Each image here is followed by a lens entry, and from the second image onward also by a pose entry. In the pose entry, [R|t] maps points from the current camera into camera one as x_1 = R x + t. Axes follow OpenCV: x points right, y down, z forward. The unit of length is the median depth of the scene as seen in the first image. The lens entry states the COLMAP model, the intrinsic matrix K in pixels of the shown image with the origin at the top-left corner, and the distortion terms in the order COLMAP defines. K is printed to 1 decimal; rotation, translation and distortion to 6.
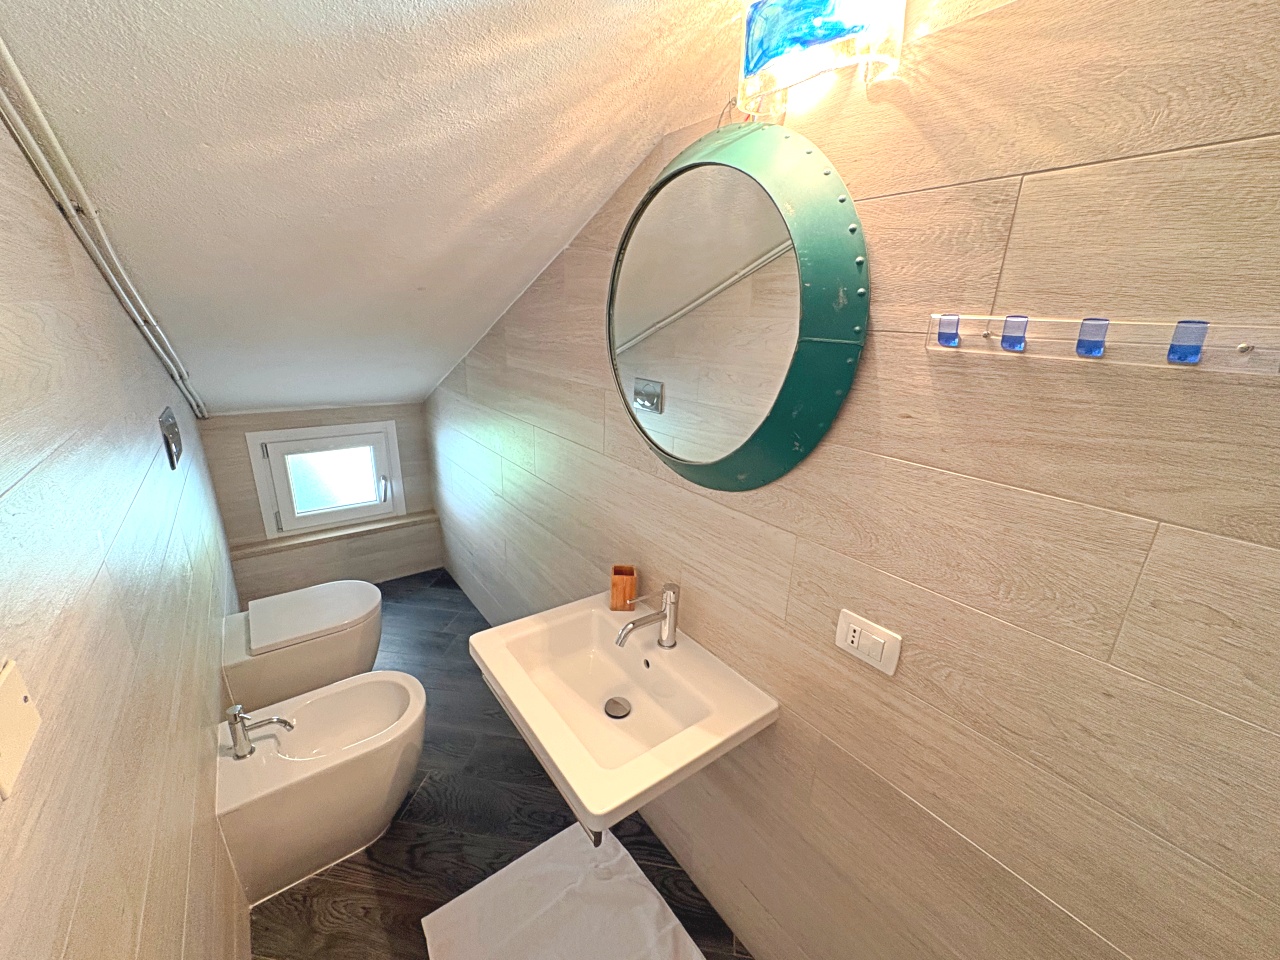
lens RADIAL K [[508.2, 0, 640.0], [0, 508.2, 480.0], [0, 0, 1]] dist [-0.000752, 0.000263]
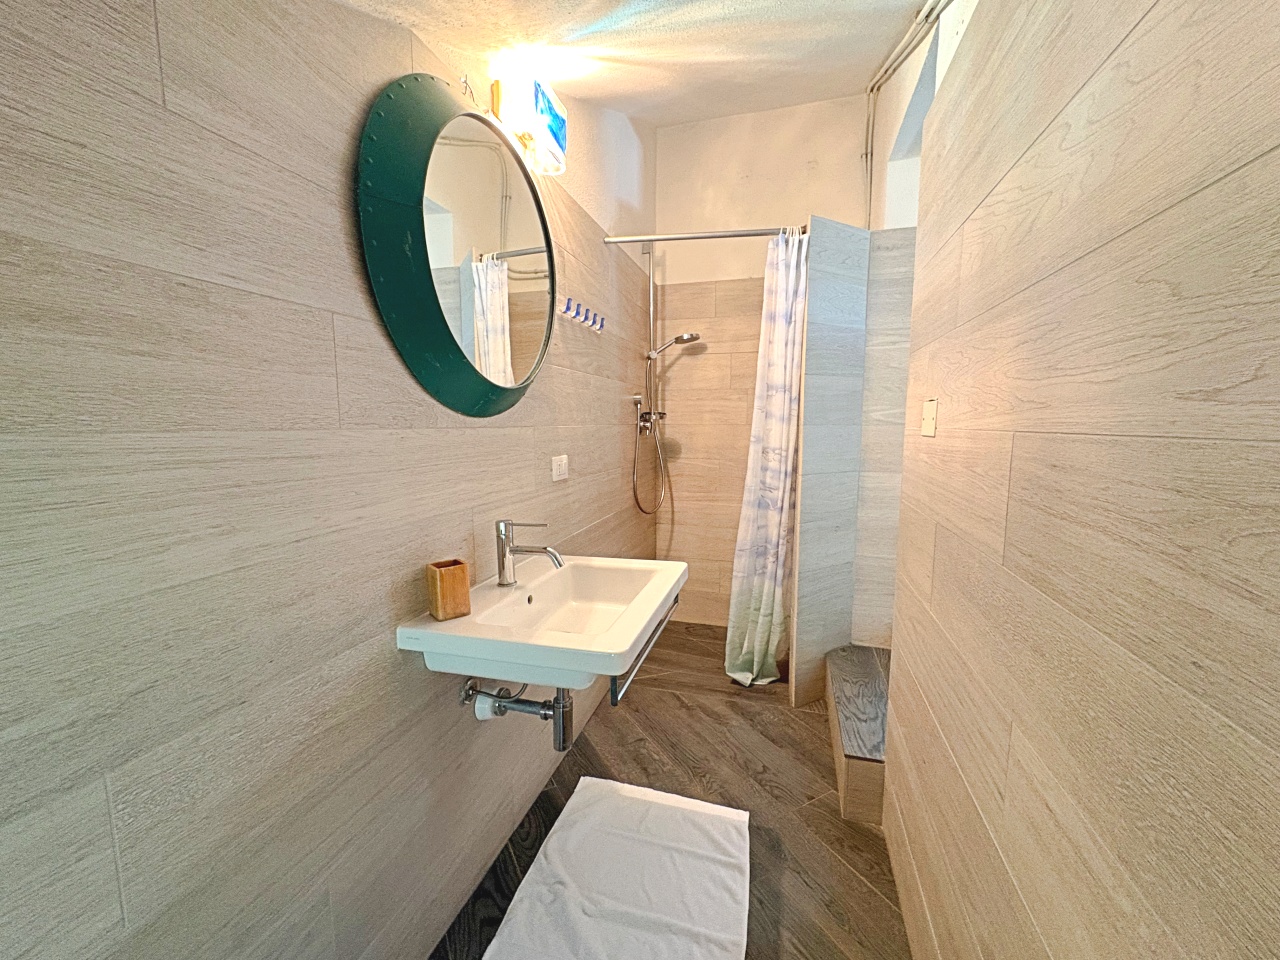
lens RADIAL K [[508.2, 0, 640.0], [0, 508.2, 480.0], [0, 0, 1]] dist [-0.000752, 0.000263]
pose [[-0.595698, -0.125745, 0.793305, -0.780267], [0.227366, 0.920874, 0.316696, -0.108026], [-0.770356, 0.369026, -0.519972, 1.124568]]
